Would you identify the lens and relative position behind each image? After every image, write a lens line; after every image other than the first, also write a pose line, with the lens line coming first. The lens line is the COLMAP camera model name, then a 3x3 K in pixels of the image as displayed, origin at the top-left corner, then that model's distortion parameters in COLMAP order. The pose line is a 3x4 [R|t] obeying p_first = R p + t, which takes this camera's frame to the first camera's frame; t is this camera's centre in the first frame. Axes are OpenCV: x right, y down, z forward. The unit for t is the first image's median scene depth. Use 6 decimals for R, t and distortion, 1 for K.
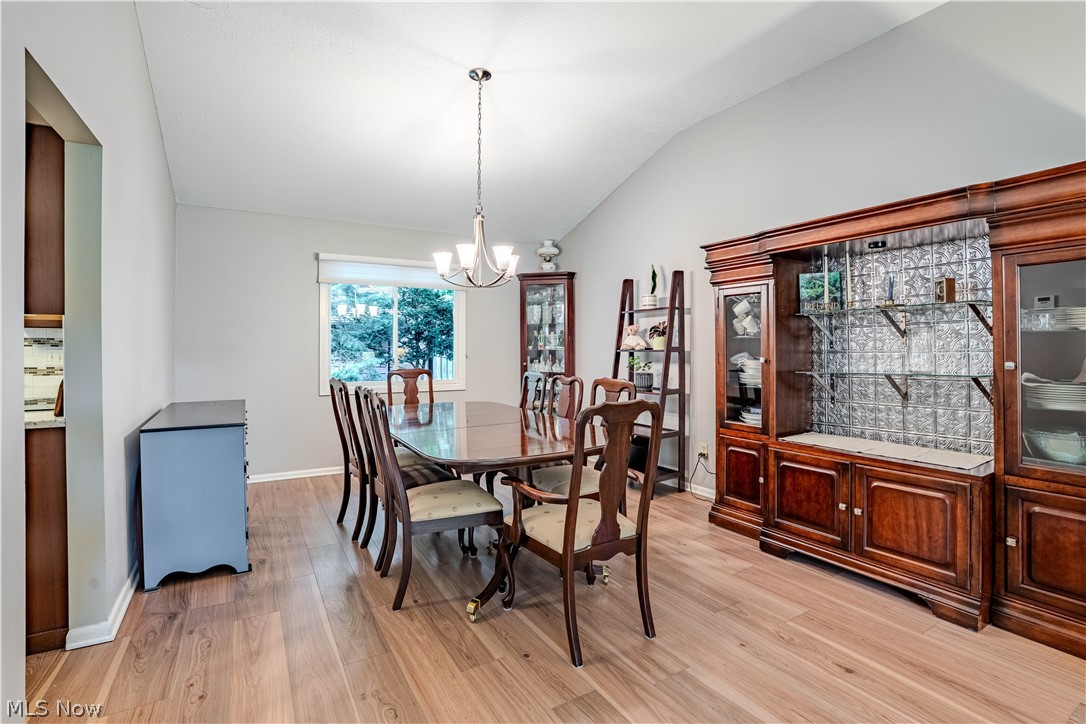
lens RADIAL K [[506.9, 0, 544.8], [0, 506.9, 351.0], [0, 0, 1]] dist [-0.065390, 0.024241]
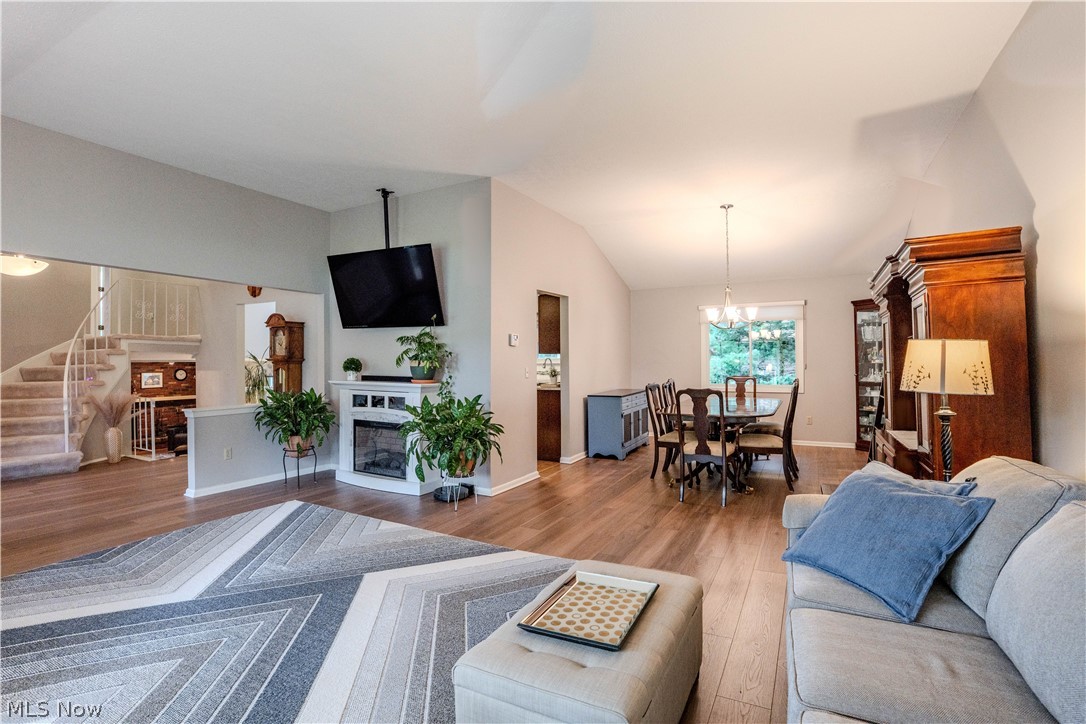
lens RADIAL K [[506.9, 0, 544.8], [0, 506.9, 351.0], [0, 0, 1]] dist [-0.065390, 0.024241]
pose [[0.509670, -0.022651, -0.860072, 1.364668], [0.000656, 0.999663, -0.025939, -0.003056], [0.860370, 0.012656, 0.509513, -0.566246]]
